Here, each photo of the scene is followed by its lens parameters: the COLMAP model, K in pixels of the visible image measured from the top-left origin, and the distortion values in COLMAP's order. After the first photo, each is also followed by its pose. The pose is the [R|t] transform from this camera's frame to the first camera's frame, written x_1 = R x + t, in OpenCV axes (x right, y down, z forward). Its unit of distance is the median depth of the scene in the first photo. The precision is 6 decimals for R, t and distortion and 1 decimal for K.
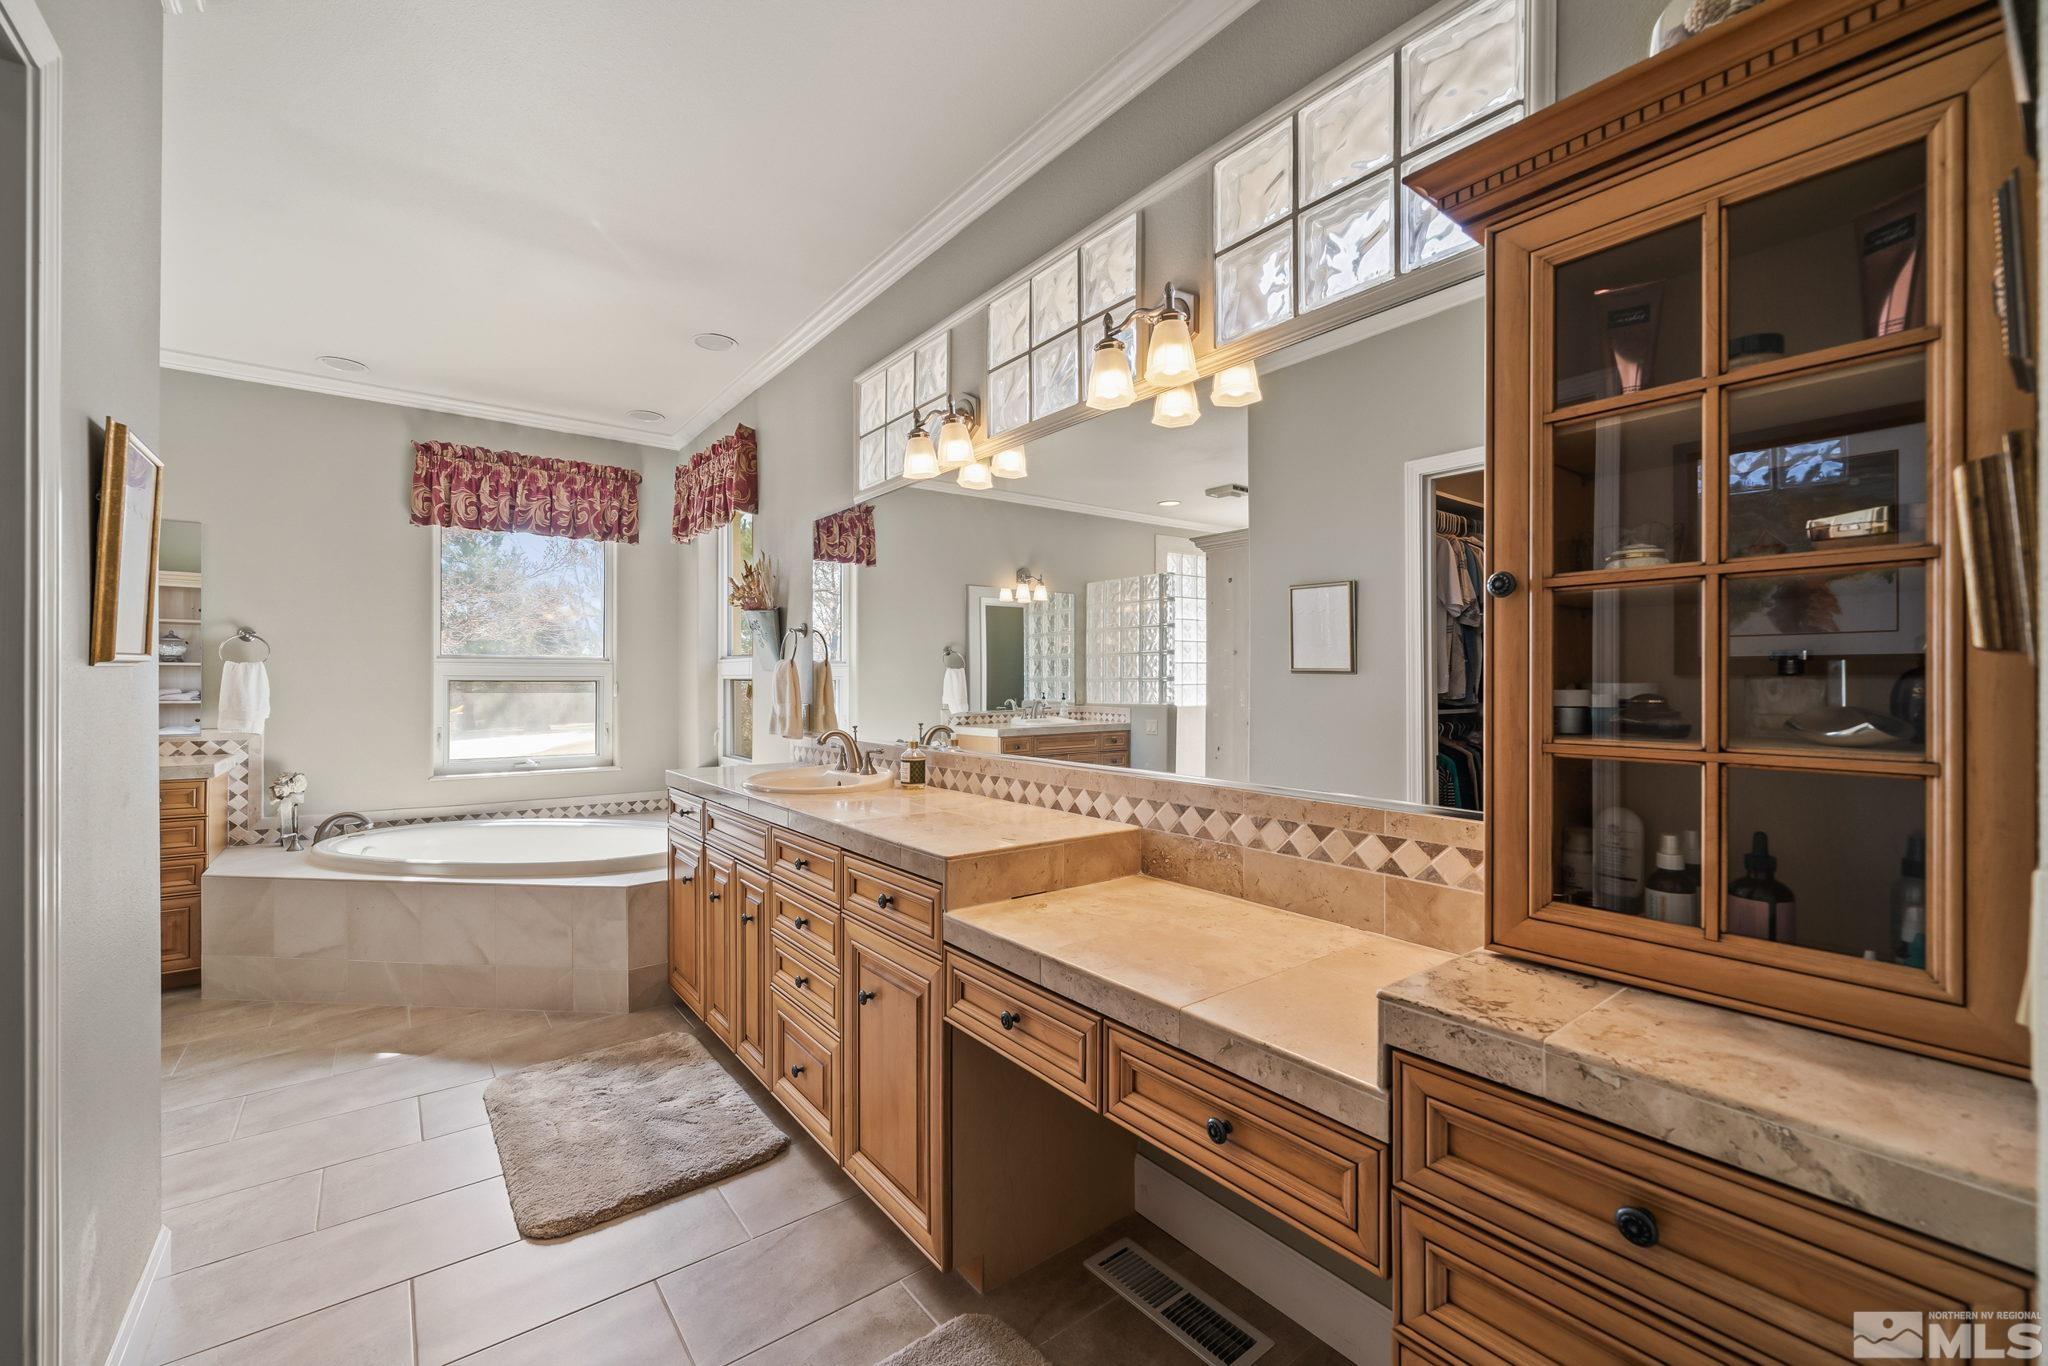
lens RADIAL K [[818.9, 0, 1024.0], [0, 818.9, 683.0], [0, 0, 1]] dist [-0.014366, 0.000044]
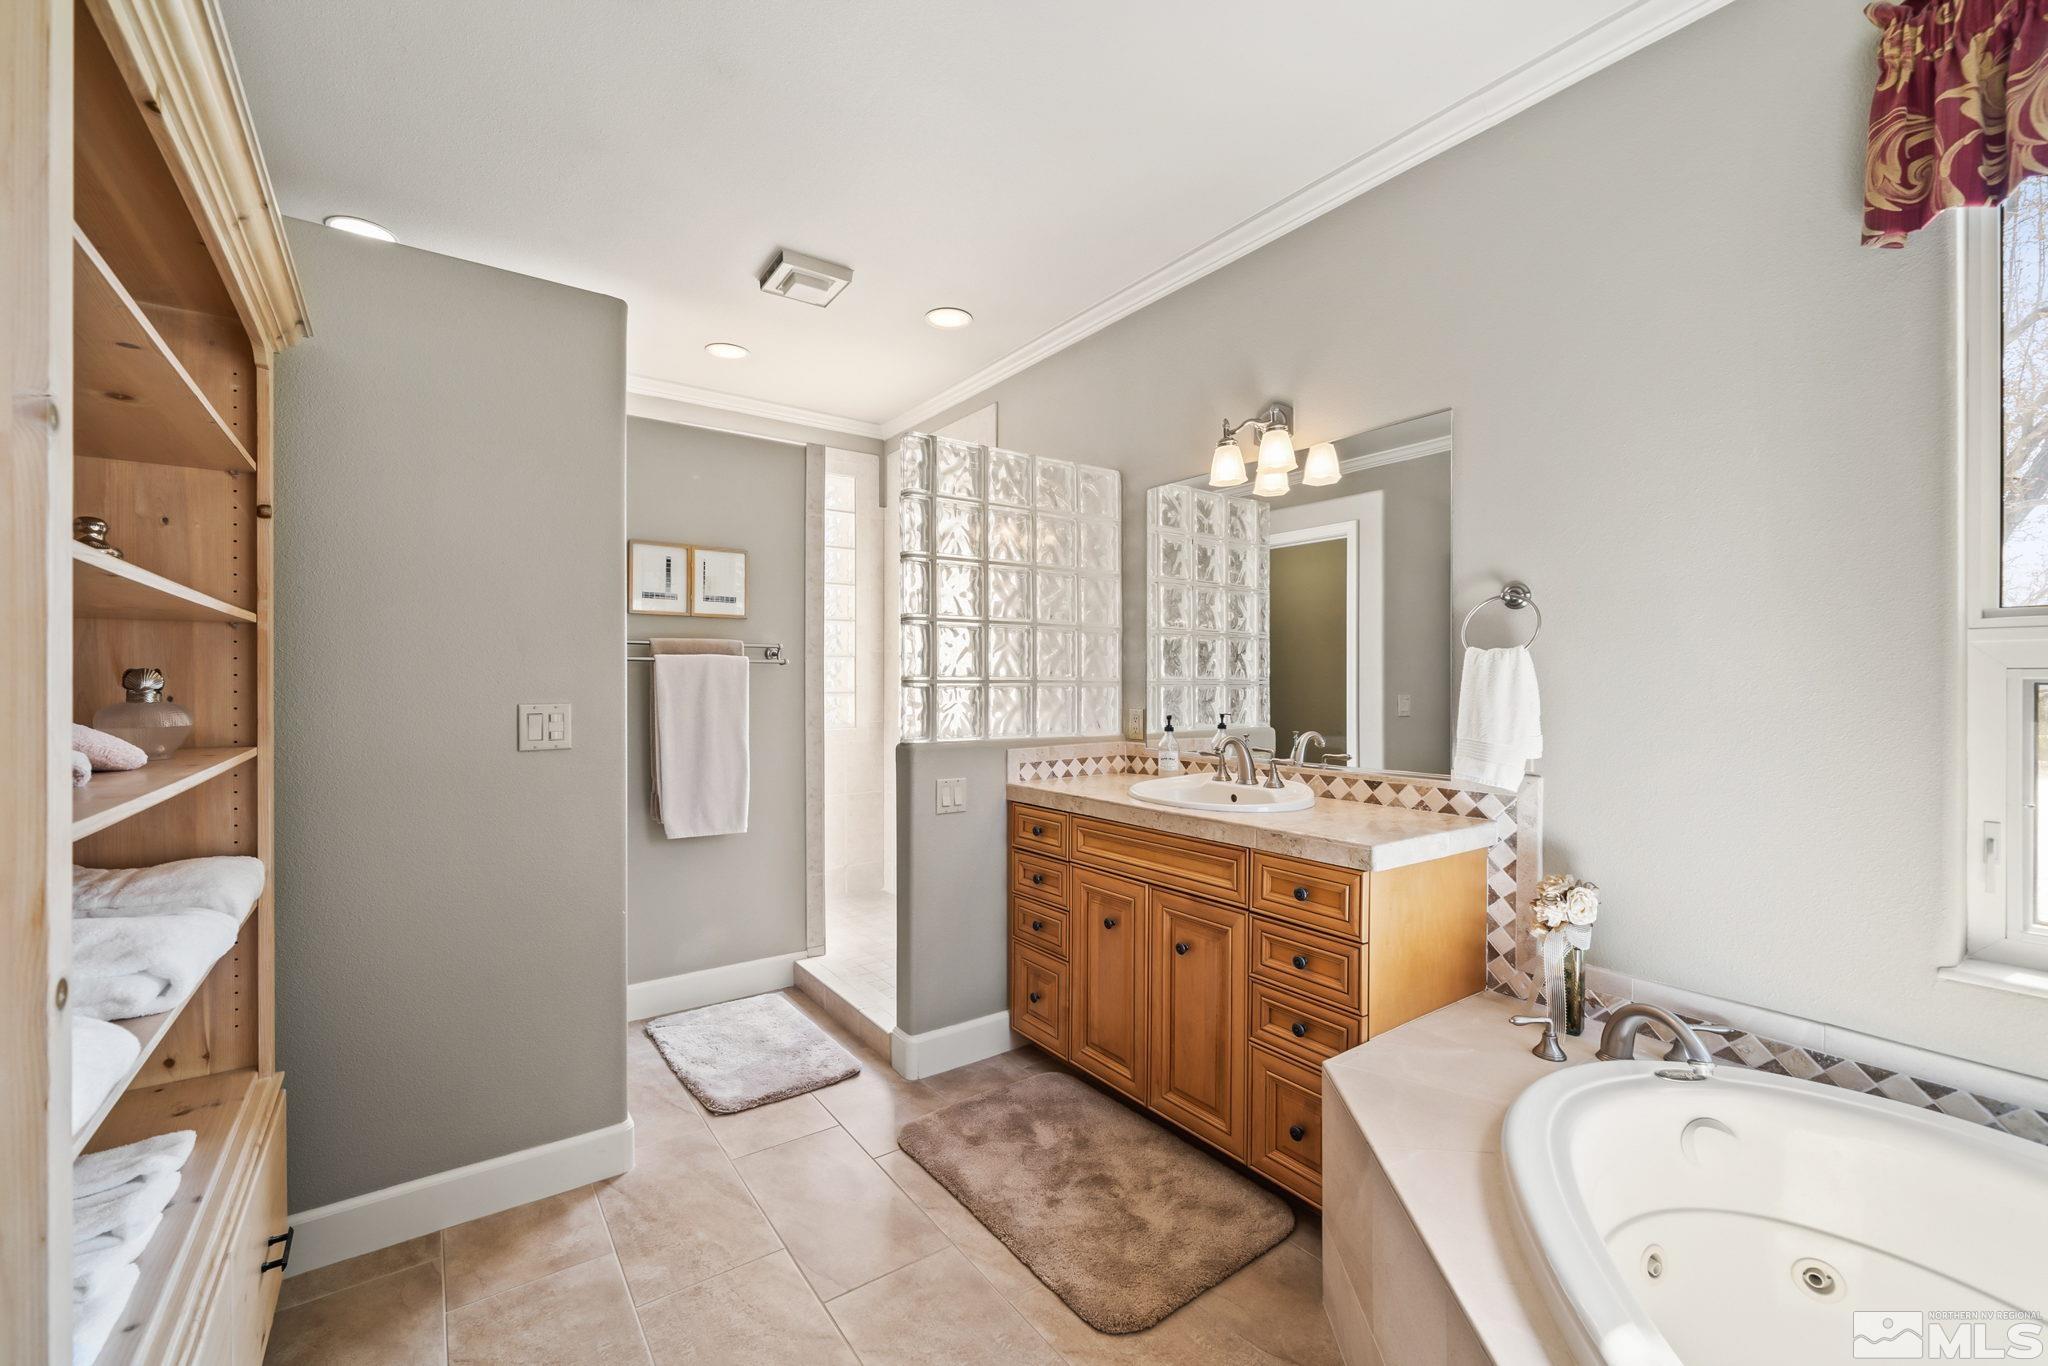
lens RADIAL K [[835.0, 0, 1011.6], [0, 835.0, 685.3], [0, 0, 1]] dist [-0.001220, -0.000522]
pose [[-0.040493, -0.001287, -0.999179, -0.402543], [-0.002971, 0.999995, -0.001168, -0.000248], [0.999175, 0.002922, -0.040496, 0.687860]]
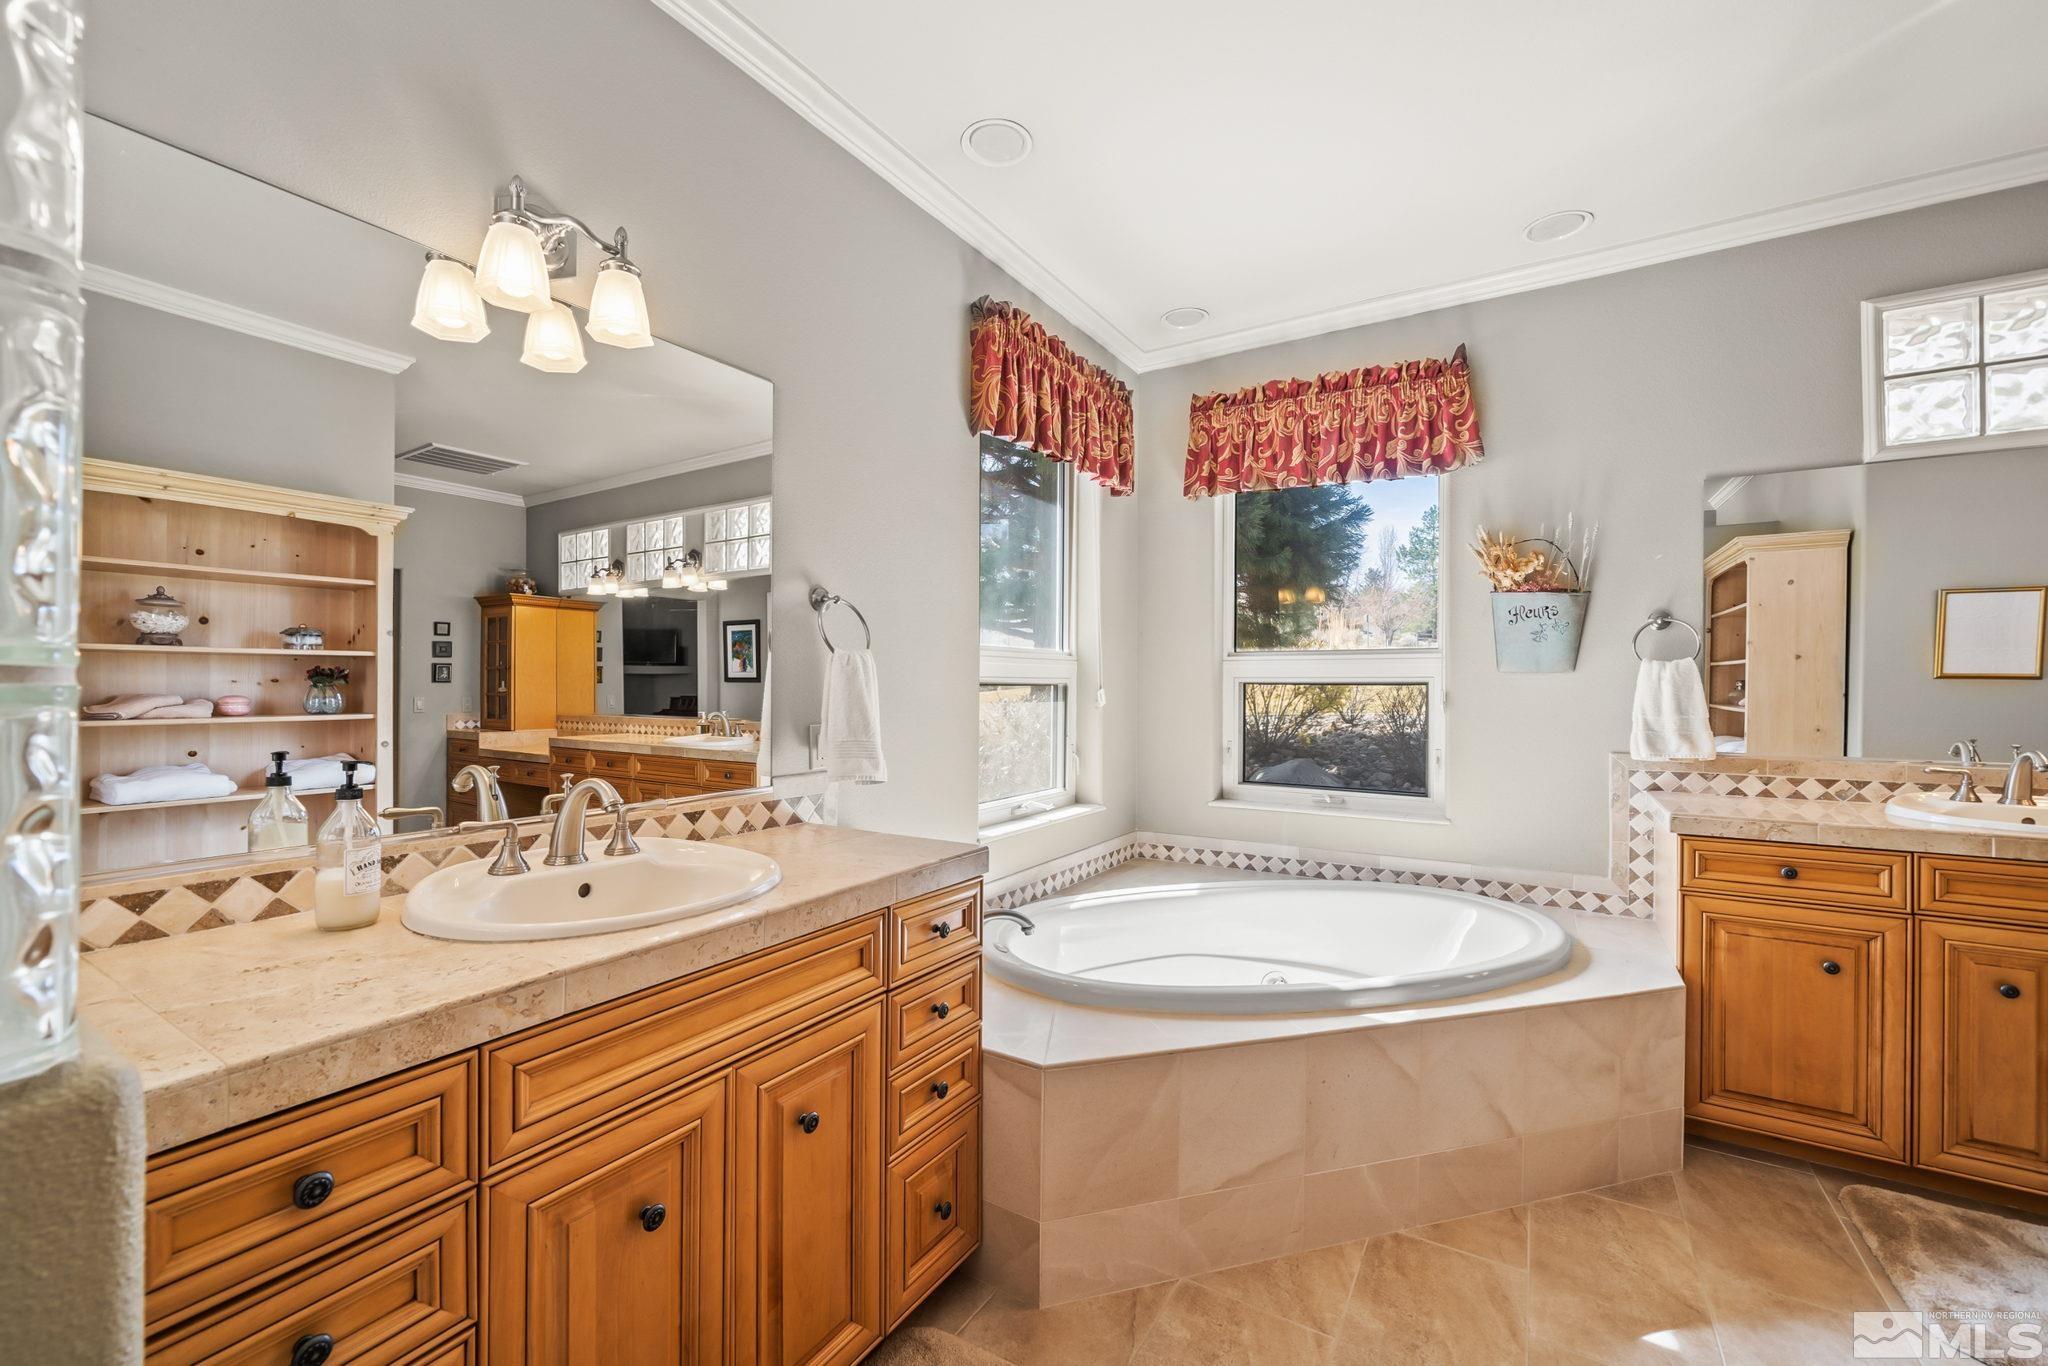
lens RADIAL K [[828.6, 0, 1013.1], [0, 828.6, 690.0], [0, 0, 1]] dist [0.000661, 0.000441]
pose [[0.942984, -0.001026, 0.332836, -1.015319], [-0.000889, 0.999984, 0.005600, -0.002540], [-0.332837, -0.005577, 0.942968, 0.429821]]
